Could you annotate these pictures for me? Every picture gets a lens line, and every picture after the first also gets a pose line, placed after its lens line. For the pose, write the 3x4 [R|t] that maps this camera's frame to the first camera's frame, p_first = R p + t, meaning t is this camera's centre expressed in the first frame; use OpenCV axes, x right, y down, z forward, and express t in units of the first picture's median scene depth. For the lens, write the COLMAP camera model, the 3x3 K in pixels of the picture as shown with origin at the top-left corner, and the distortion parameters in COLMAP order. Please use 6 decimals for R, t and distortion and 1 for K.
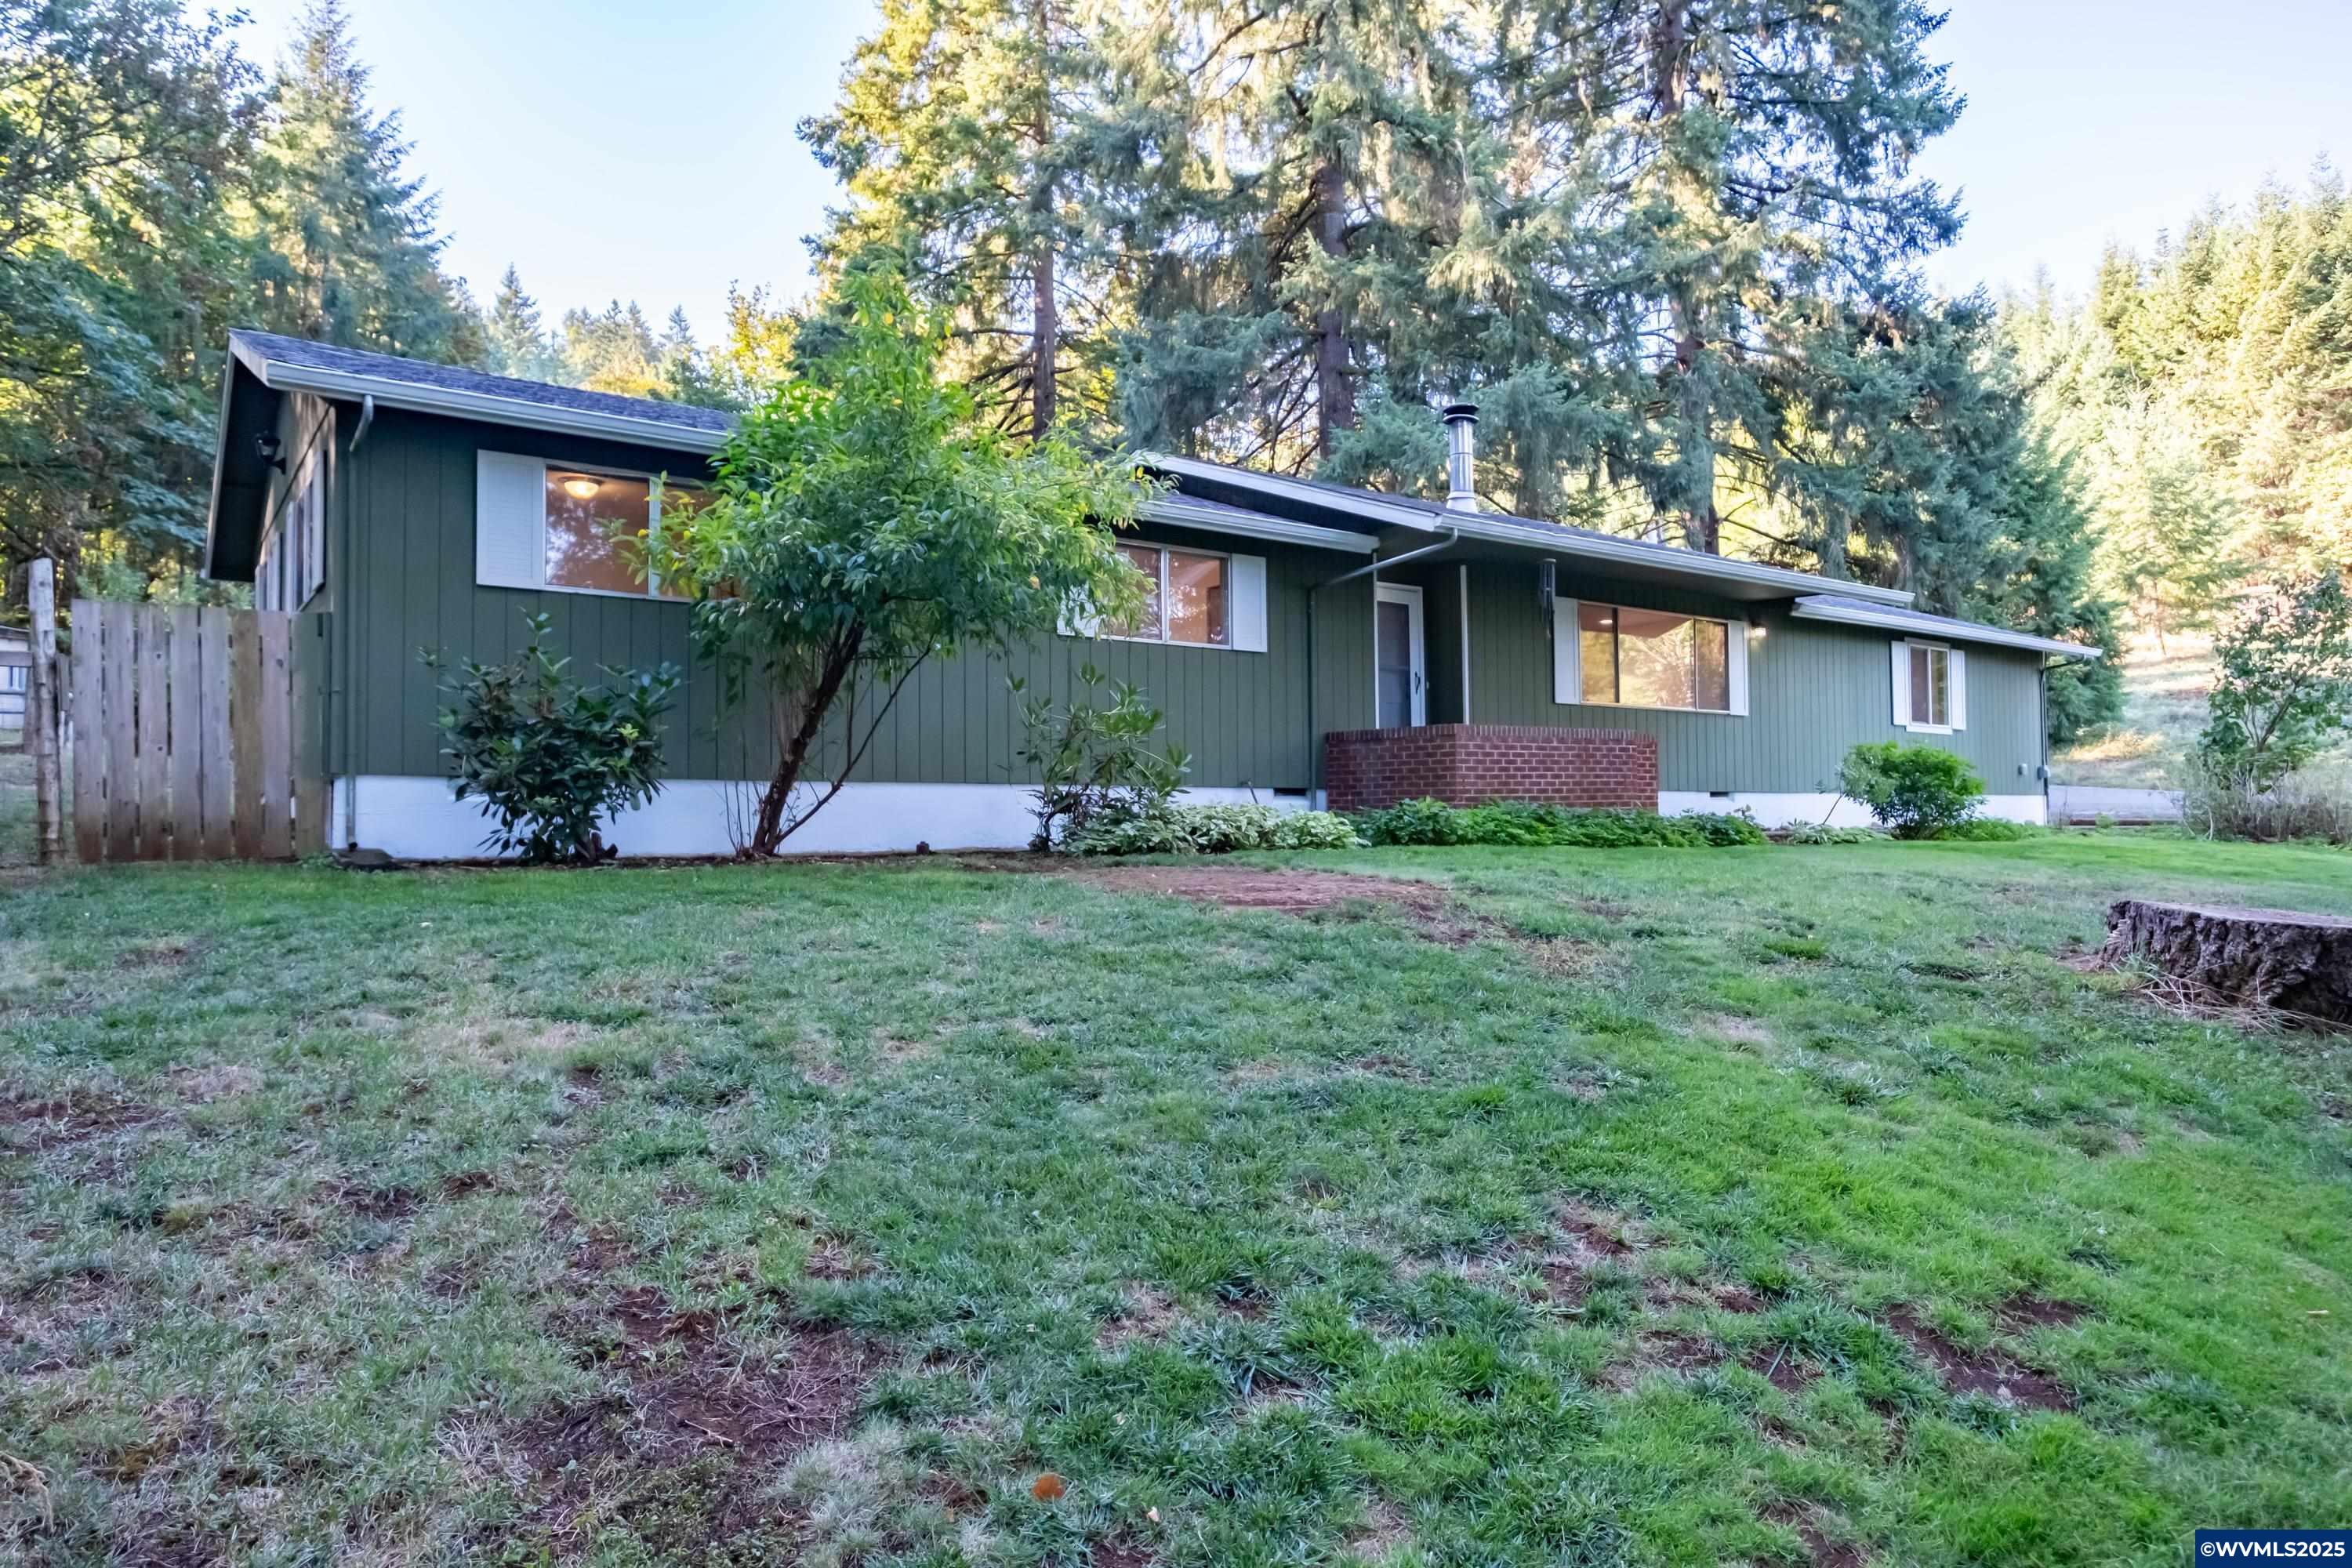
lens RADIAL K [[1485.8, 0, 1169.2], [0, 1485.8, 777.5], [0, 0, 1]] dist [0.003142, 0.005909]
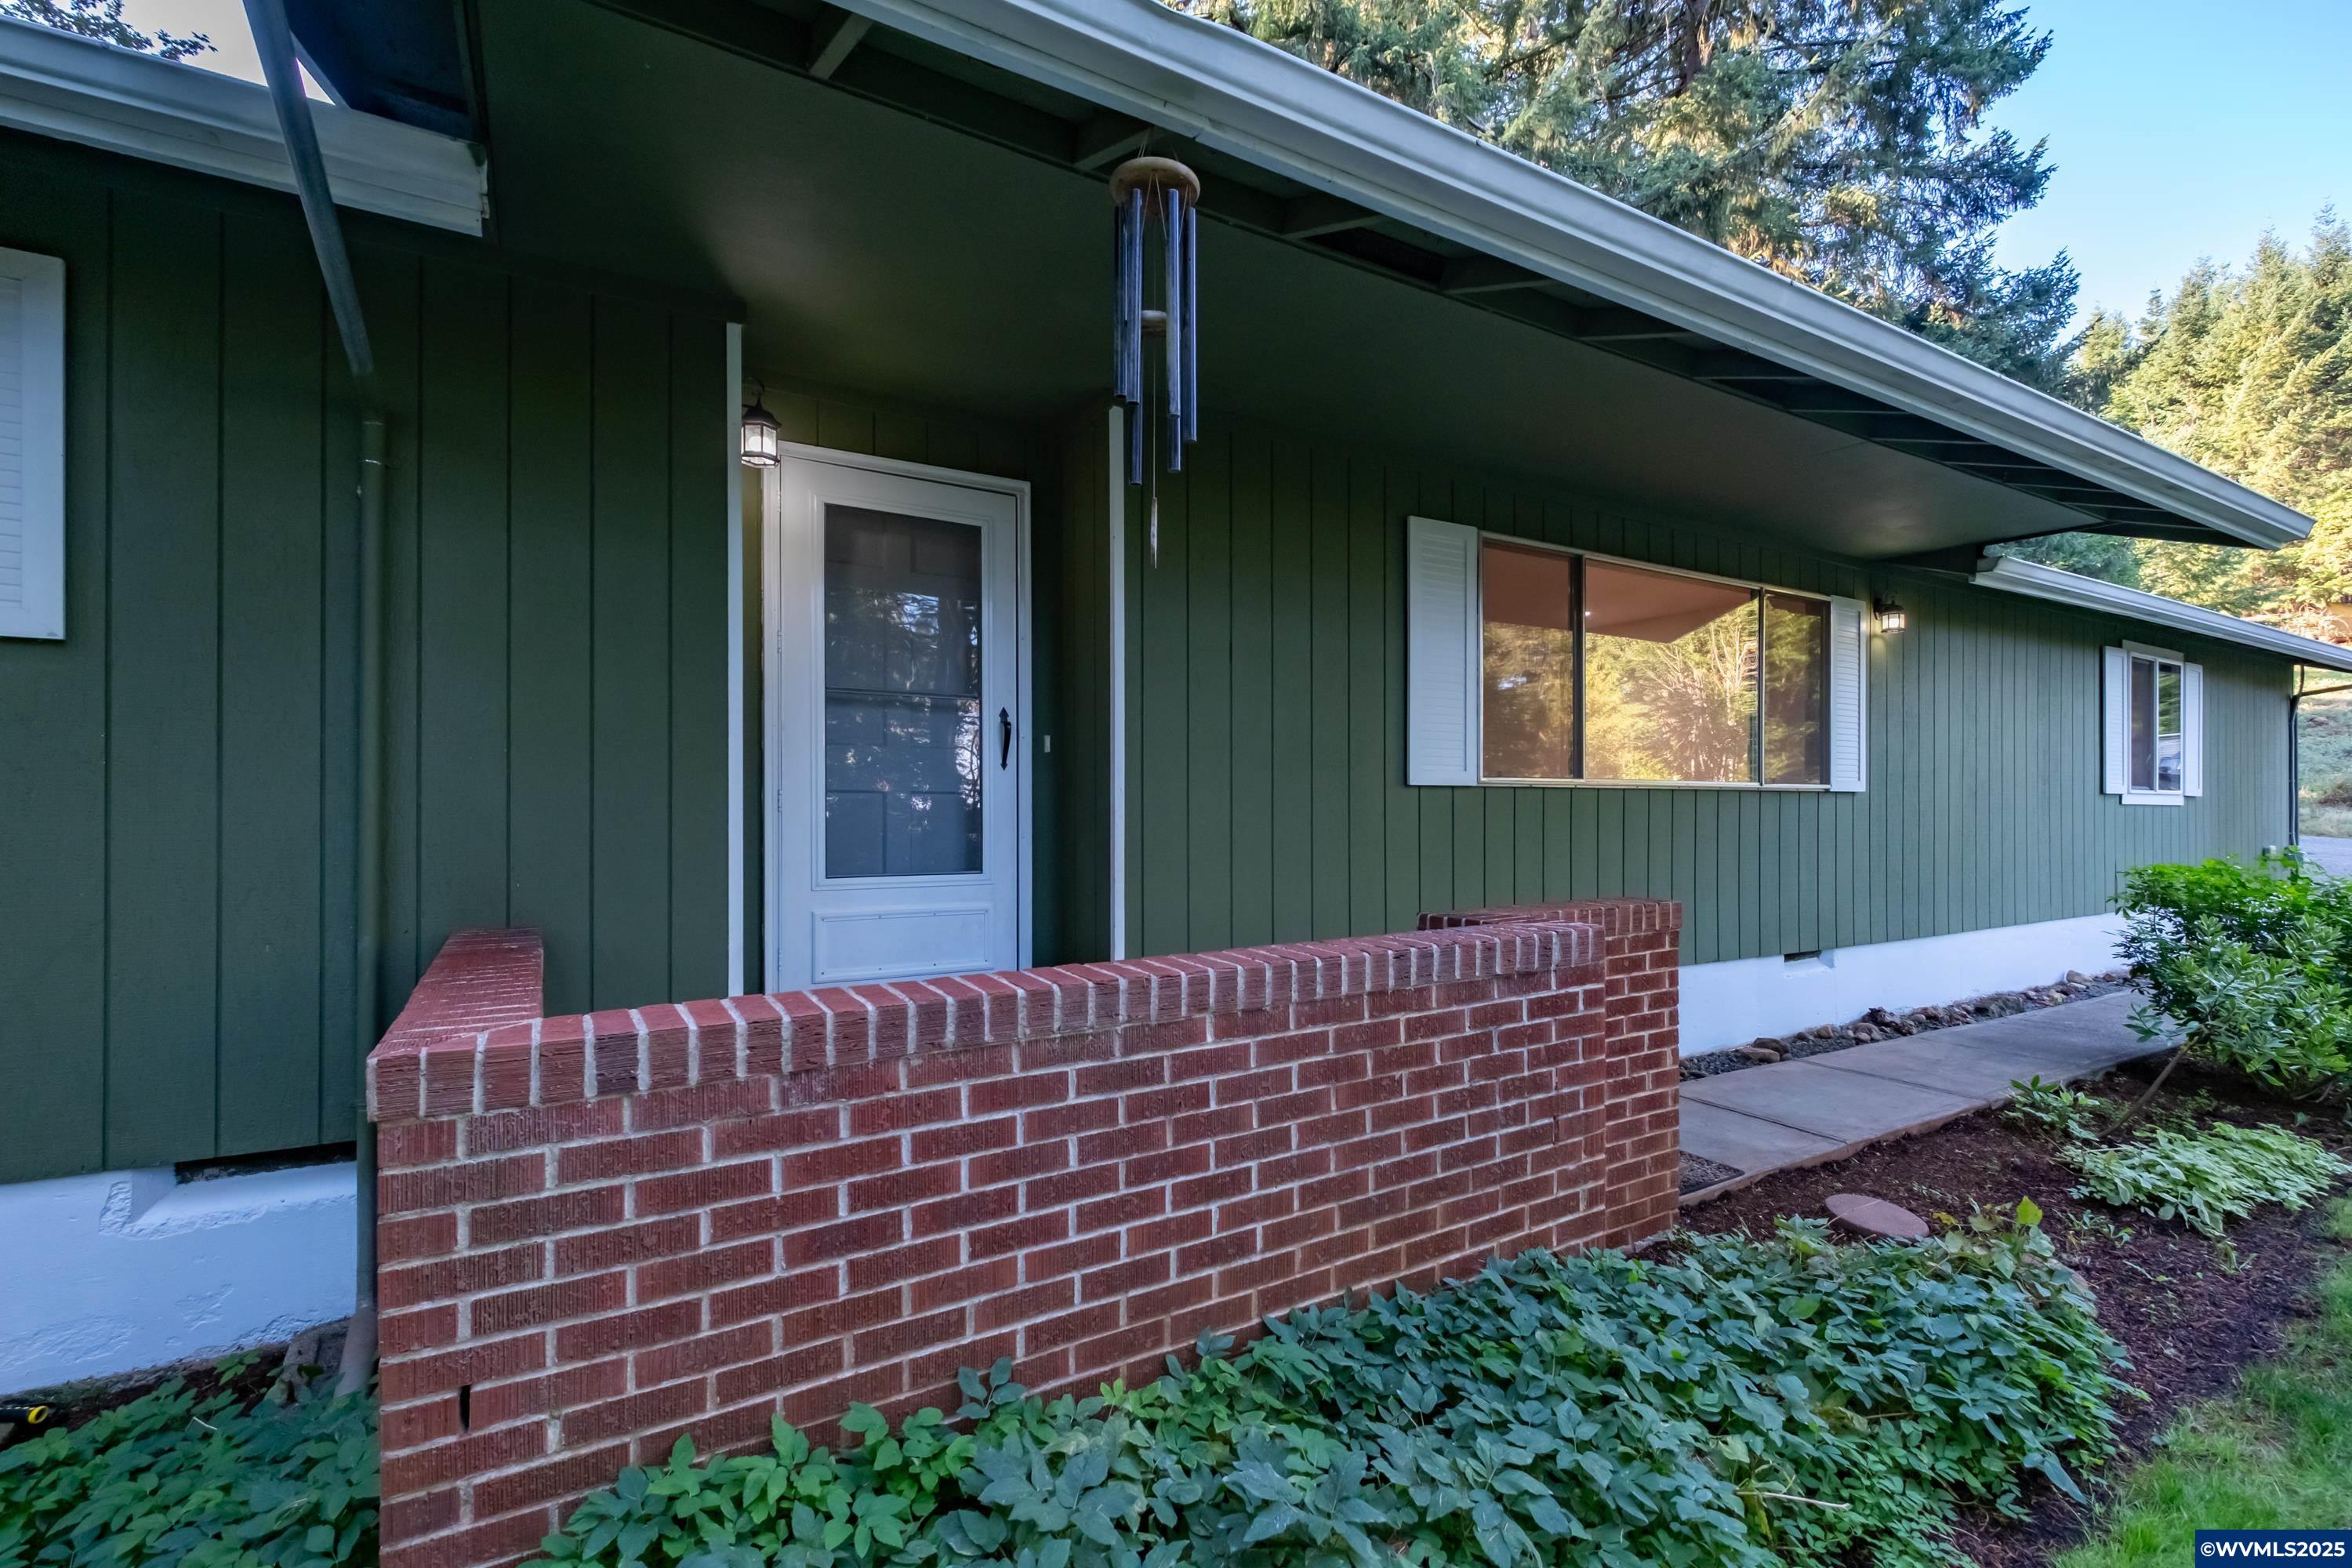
lens RADIAL K [[1030.4, 0, 1184.5], [0, 1030.4, 803.6], [0, 0, 1]] dist [0.000973, -0.000423]
pose [[0.993283, 0.011209, -0.115163, 0.087839], [-0.007377, 0.999407, 0.033641, -0.020432], [0.115472, -0.032566, 0.992777, 0.271938]]
